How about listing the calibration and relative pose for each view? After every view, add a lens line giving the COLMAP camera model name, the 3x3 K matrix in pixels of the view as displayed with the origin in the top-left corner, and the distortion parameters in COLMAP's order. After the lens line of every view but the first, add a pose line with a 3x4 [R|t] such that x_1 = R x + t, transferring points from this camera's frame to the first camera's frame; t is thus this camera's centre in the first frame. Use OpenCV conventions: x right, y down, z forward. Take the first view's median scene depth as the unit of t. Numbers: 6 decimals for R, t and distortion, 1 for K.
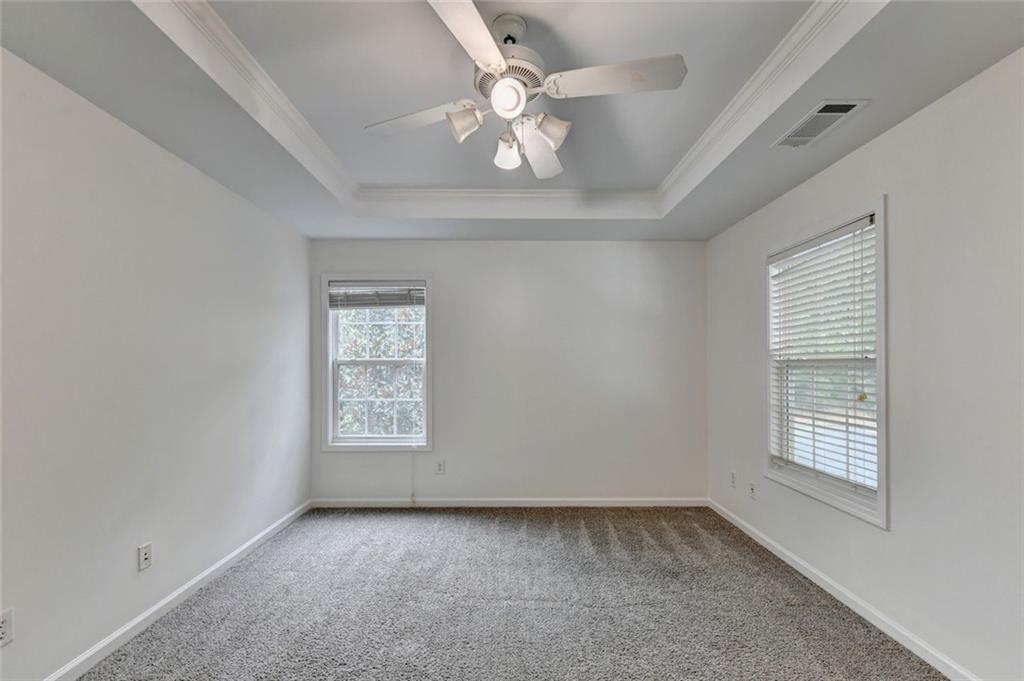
lens RADIAL K [[428.4, 0, 514.1], [0, 428.4, 361.4], [0, 0, 1]] dist [-0.008119, -0.000483]
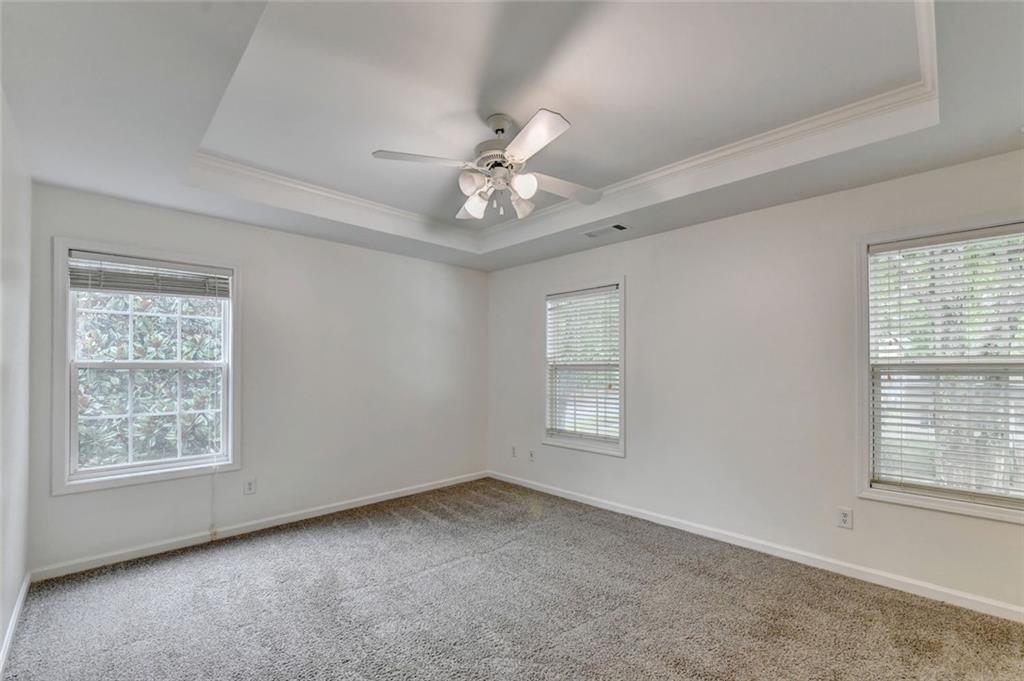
lens RADIAL K [[428.4, 0, 528.4], [0, 428.4, 364.8], [0, 0, 1]] dist [-0.008119, -0.000483]
pose [[0.712354, 0.003426, 0.701812, -0.467700], [-0.003519, 0.999993, -0.001309, -0.000592], [-0.701811, -0.001538, 0.712361, -0.018770]]
